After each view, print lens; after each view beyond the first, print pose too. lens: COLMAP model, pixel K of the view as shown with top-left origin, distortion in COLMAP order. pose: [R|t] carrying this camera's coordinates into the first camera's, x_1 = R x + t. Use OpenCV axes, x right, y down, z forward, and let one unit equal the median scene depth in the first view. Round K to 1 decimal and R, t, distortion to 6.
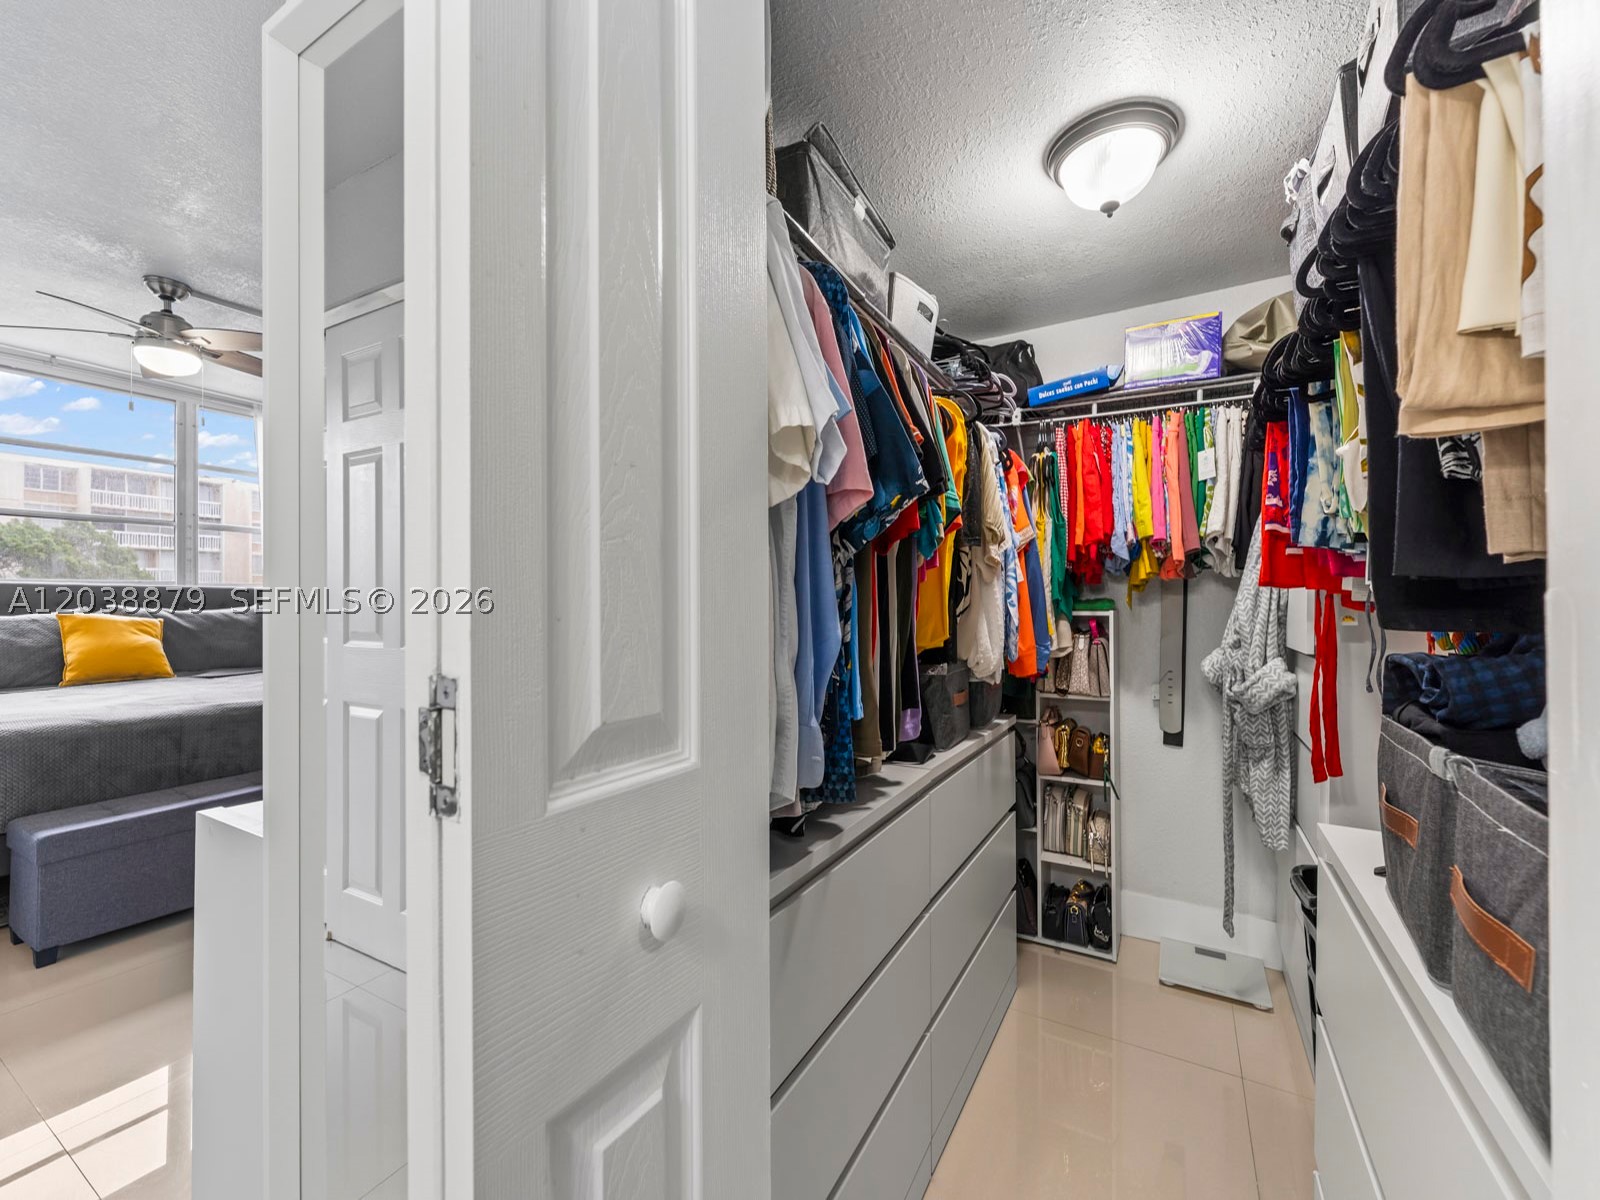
lens RADIAL K [[651.2, 0, 798.5], [0, 651.2, 604.1], [0, 0, 1]] dist [0.001267, -0.000298]
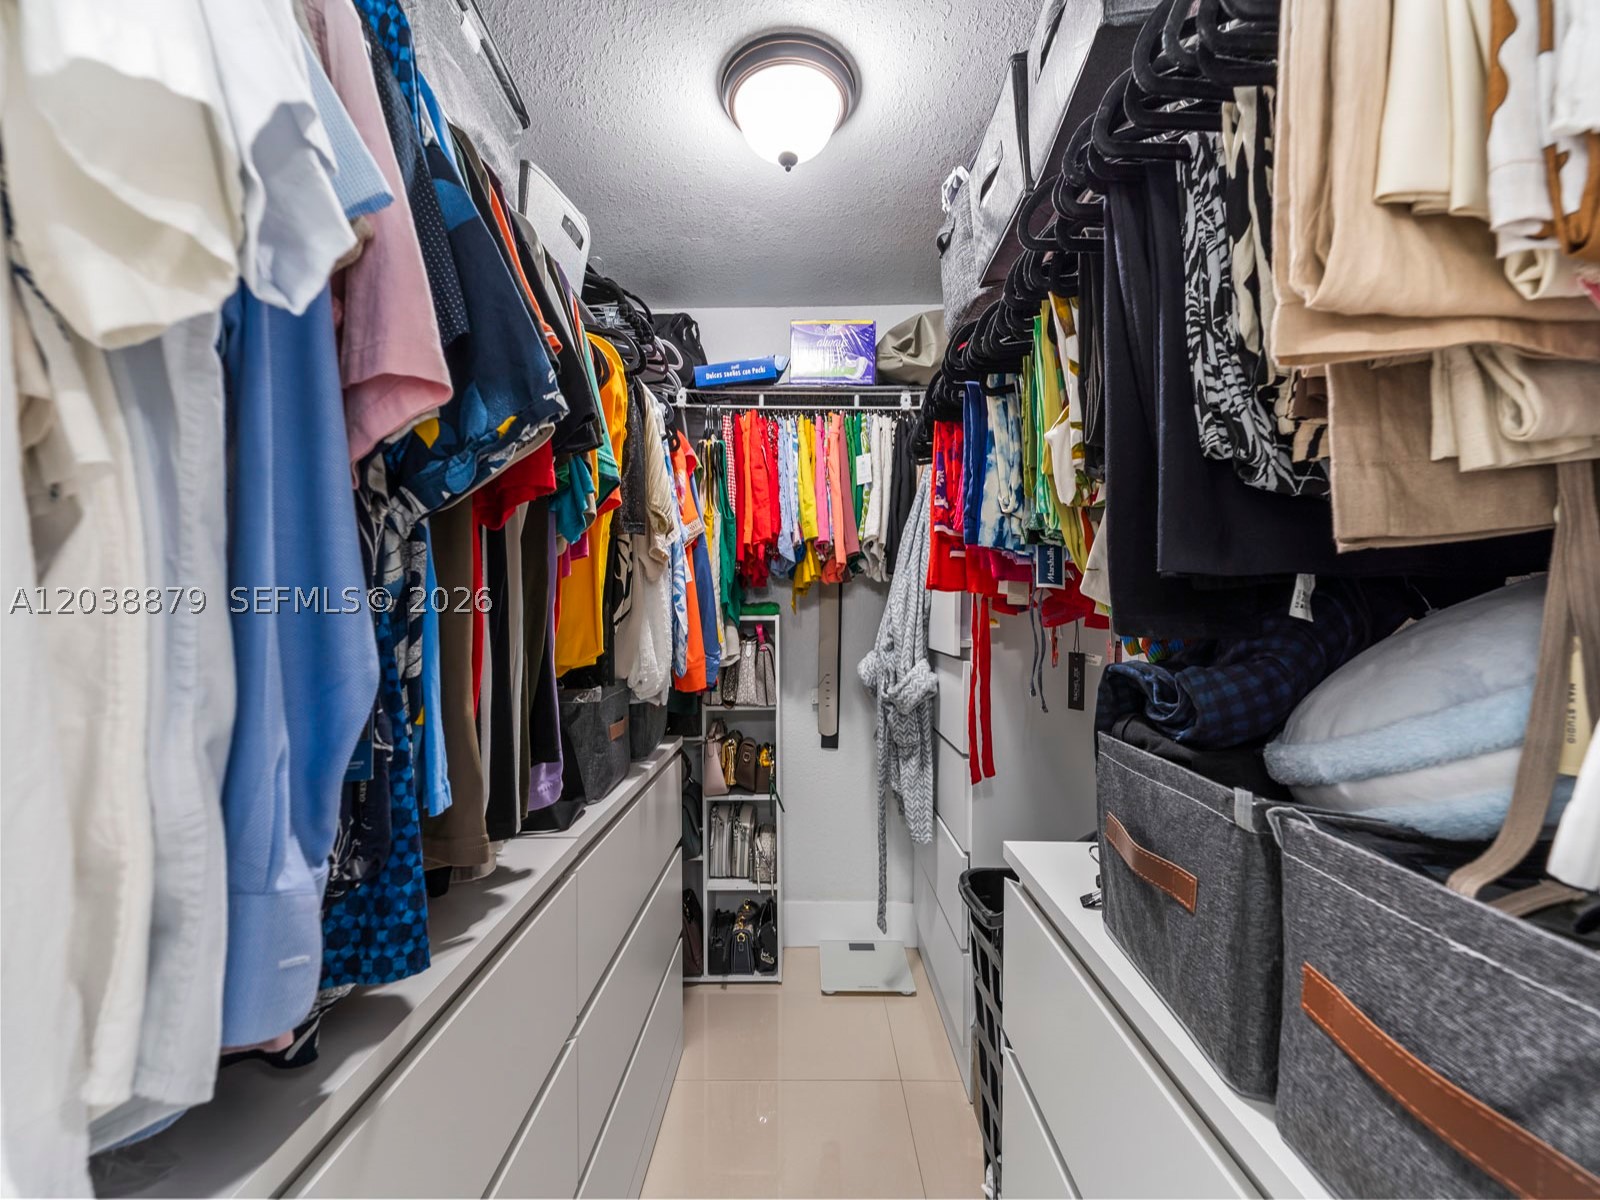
lens RADIAL K [[651.2, 0, 798.5], [0, 651.2, 604.1], [0, 0, 1]] dist [0.001267, -0.000298]
pose [[0.869497, 0.001256, 0.493936, 0.044157], [0.002122, 0.999978, -0.006278, 0.000386], [-0.493933, 0.006507, 0.869475, 0.188014]]
